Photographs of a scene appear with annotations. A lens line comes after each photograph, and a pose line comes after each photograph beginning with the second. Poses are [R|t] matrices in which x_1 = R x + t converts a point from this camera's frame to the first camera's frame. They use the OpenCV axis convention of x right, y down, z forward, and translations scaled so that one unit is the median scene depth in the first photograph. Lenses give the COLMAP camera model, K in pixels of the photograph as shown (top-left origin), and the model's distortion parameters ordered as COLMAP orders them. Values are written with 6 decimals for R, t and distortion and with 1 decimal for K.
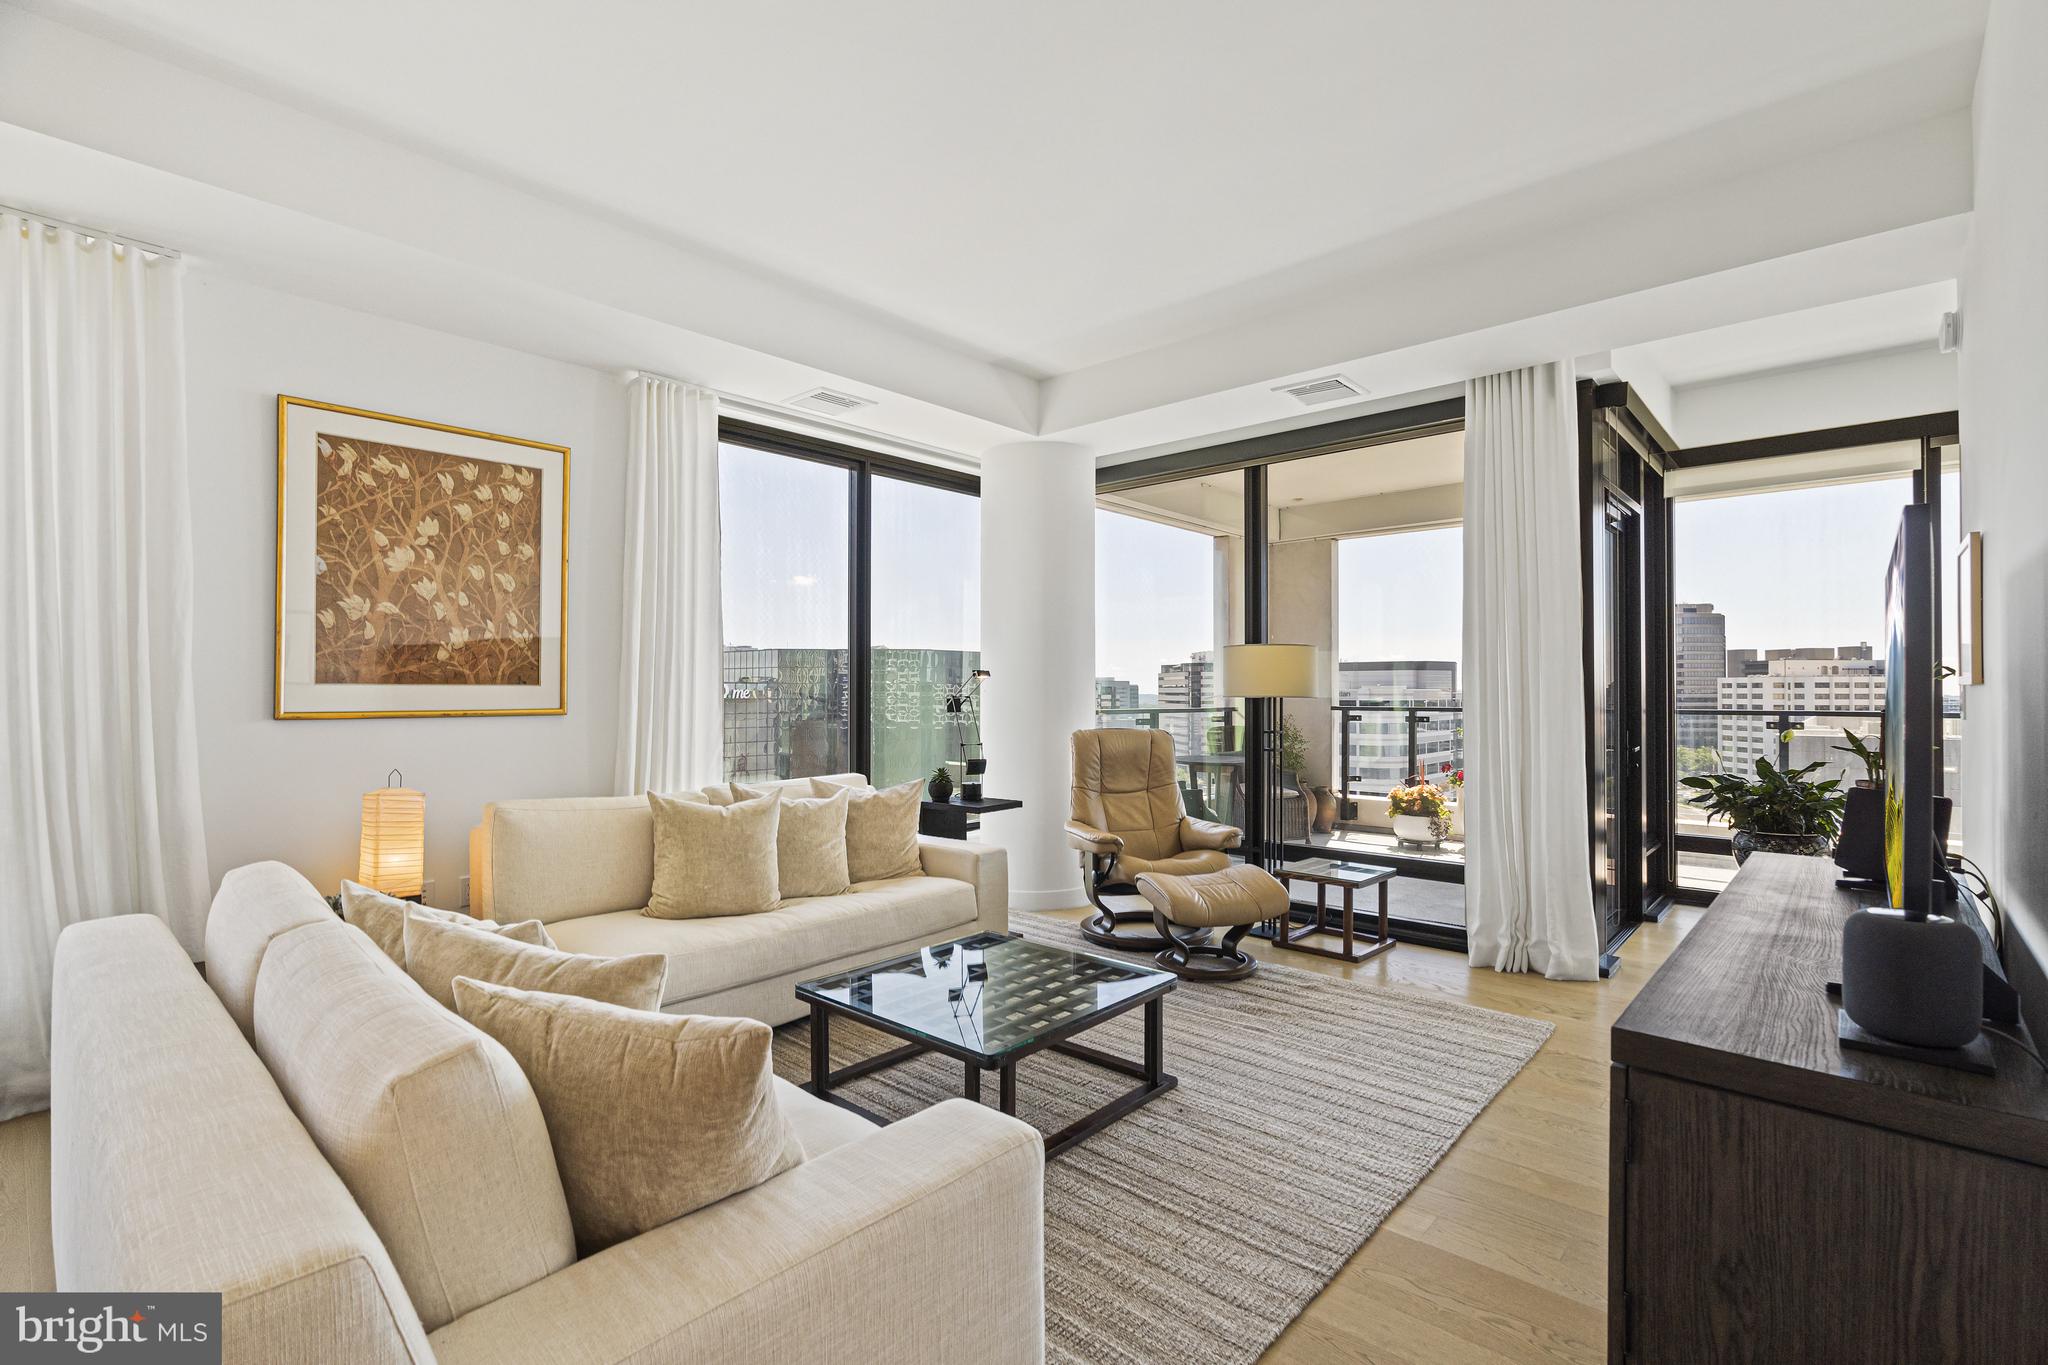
lens RADIAL K [[927.1, 0, 1022.1], [0, 927.1, 675.2], [0, 0, 1]] dist [-0.005962, 0.000950]
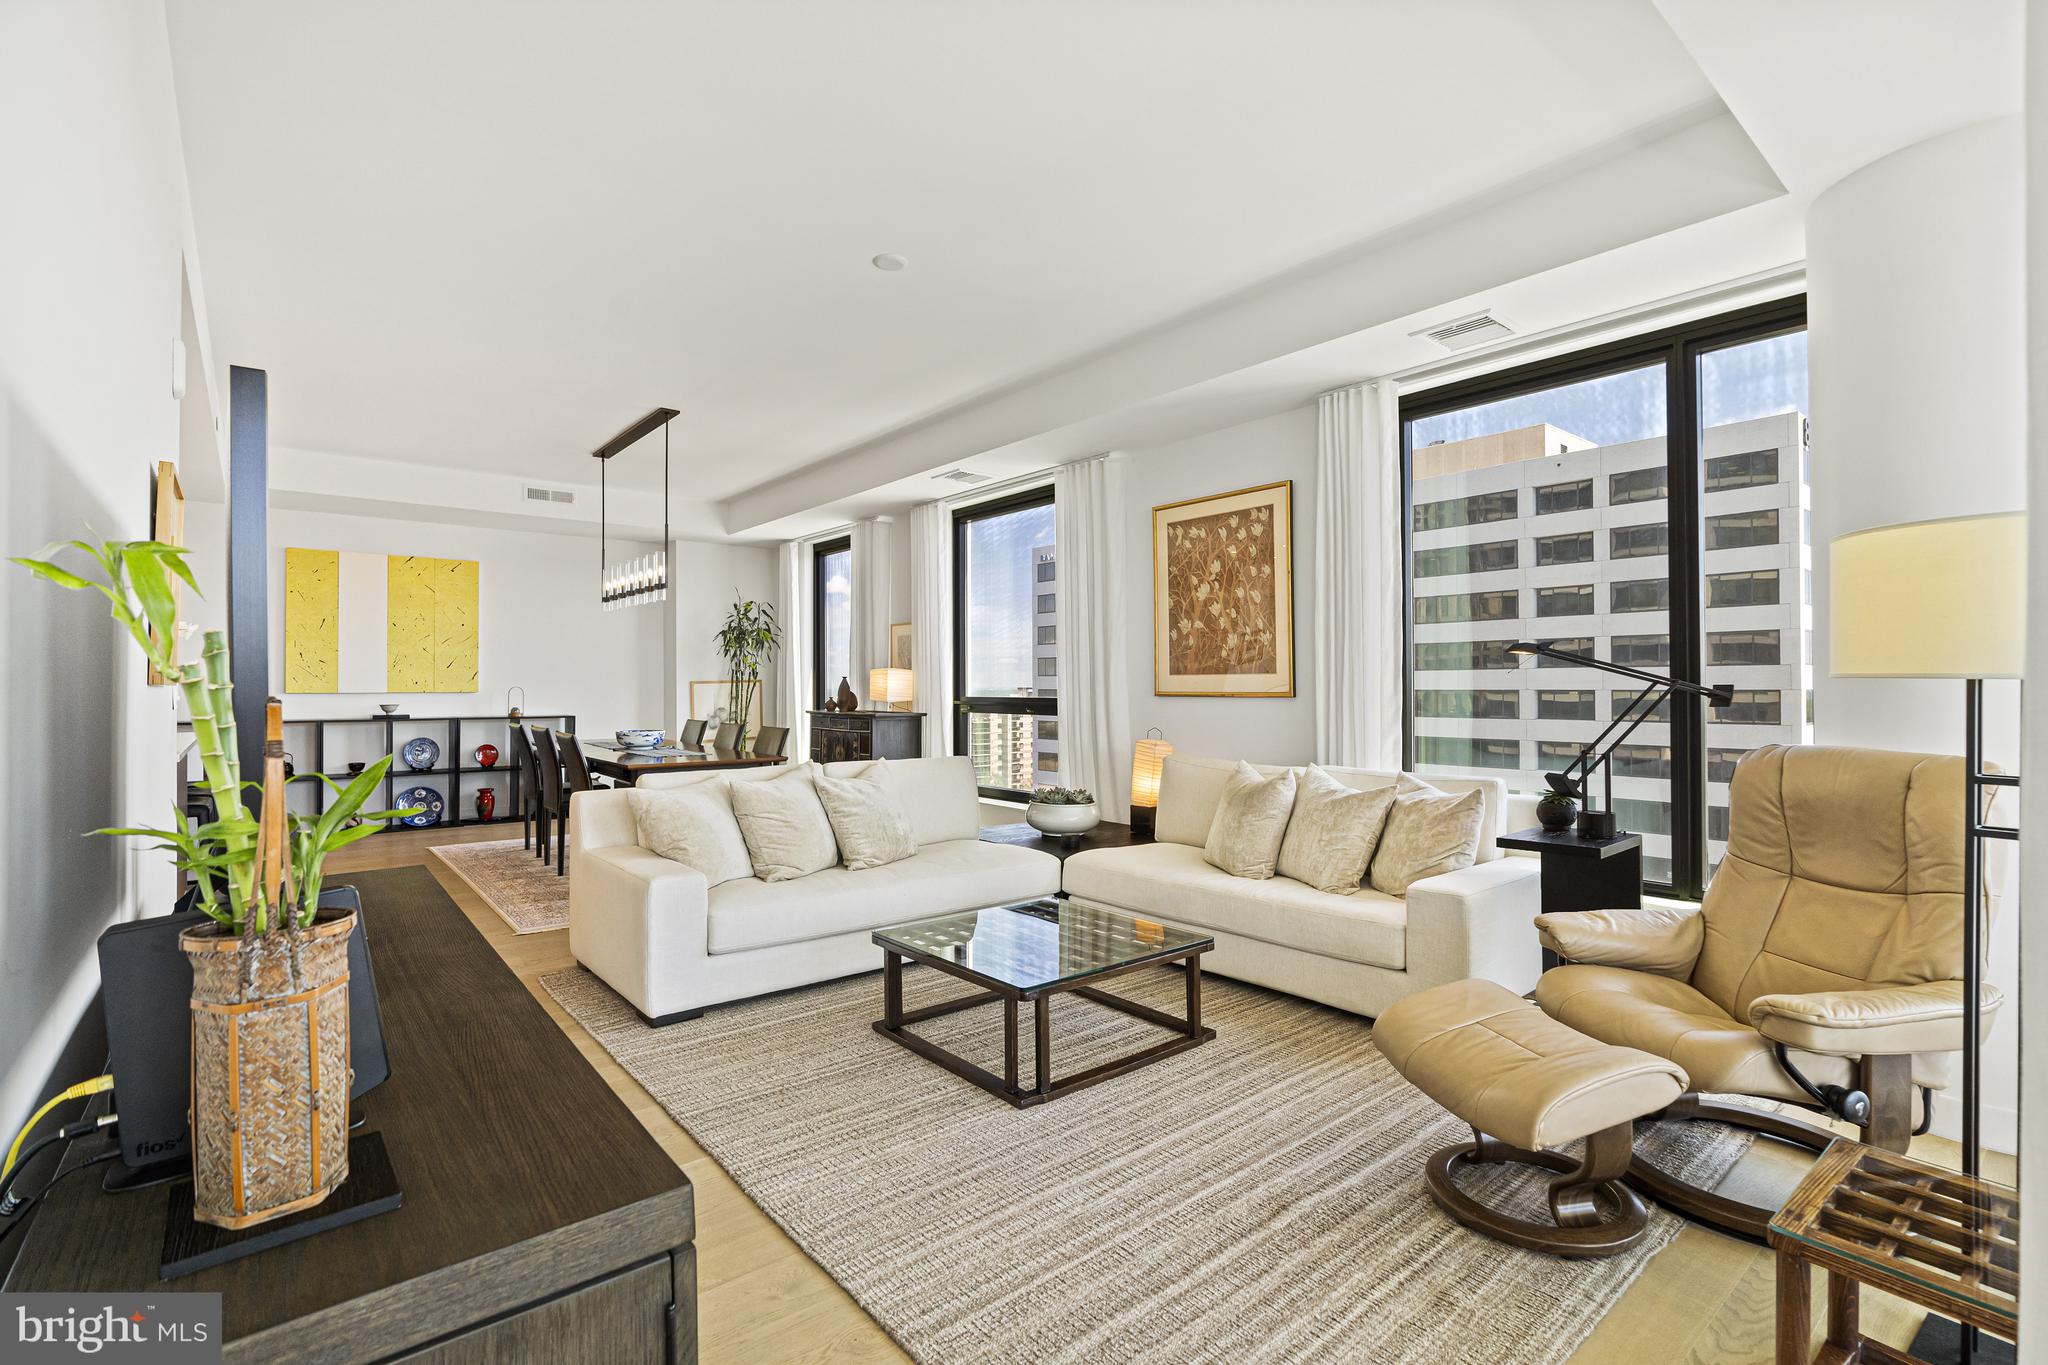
lens RADIAL K [[951.6, 0, 1025.8], [0, 951.6, 674.8], [0, 0, 1]] dist [-0.012317, 0.000264]
pose [[-0.141530, -0.012020, -0.989861, 0.664048], [0.020044, 0.999686, -0.015005, 0.020363], [0.989731, -0.021965, -0.141244, 0.681198]]
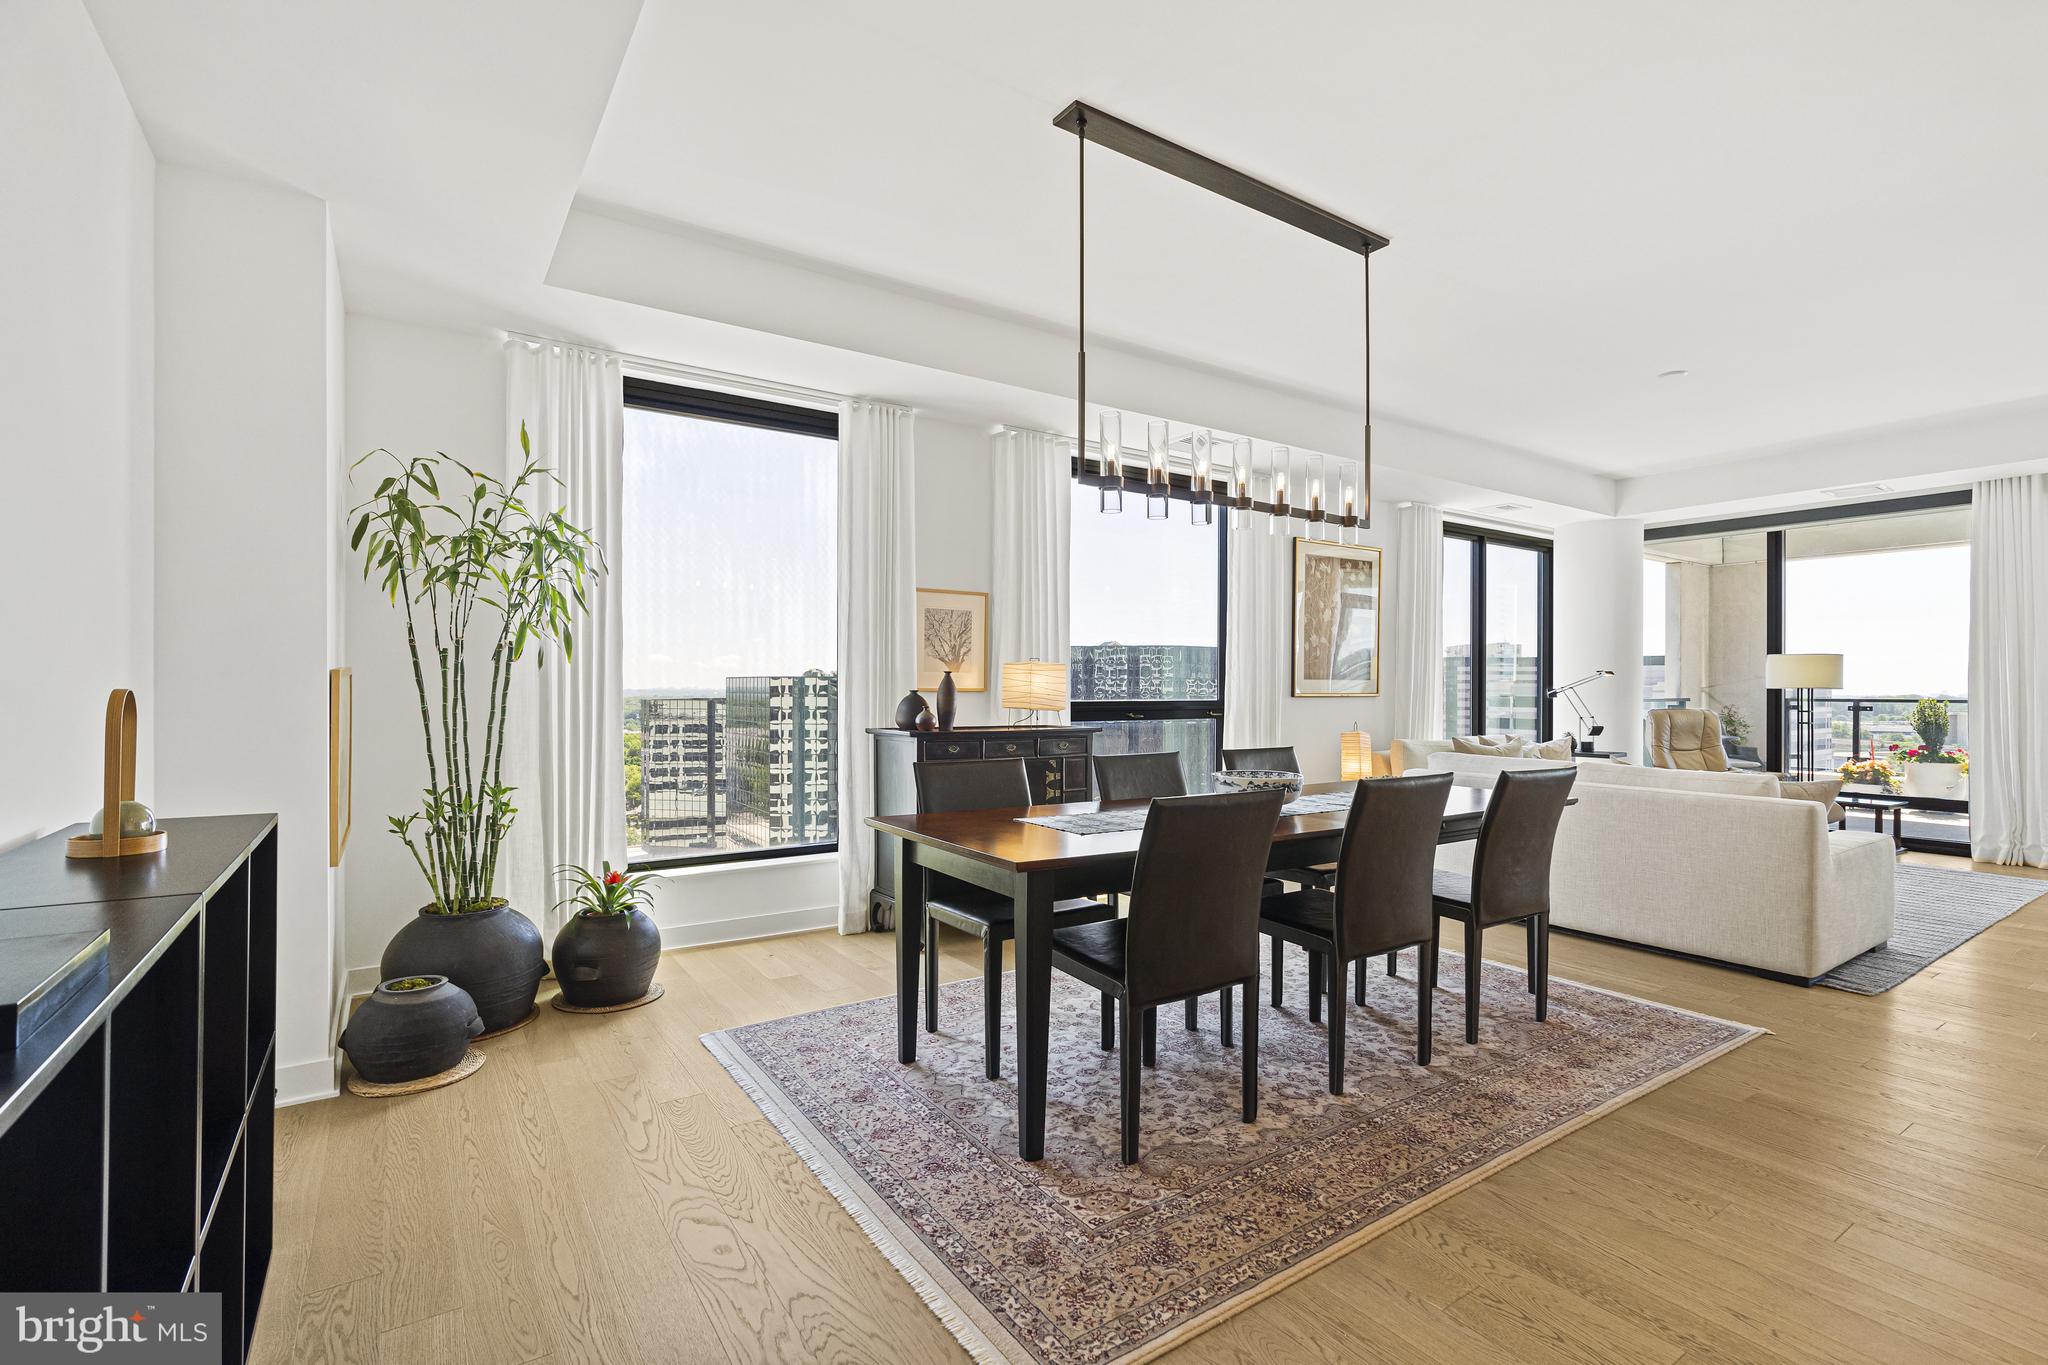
lens RADIAL K [[927.1, 0, 1022.1], [0, 927.1, 675.2], [0, 0, 1]] dist [-0.005962, 0.000950]
pose [[0.970368, -0.000483, -0.241632, -0.605228], [0.001705, 0.999987, 0.004849, -0.006512], [0.241626, -0.005117, 0.970356, -0.770494]]
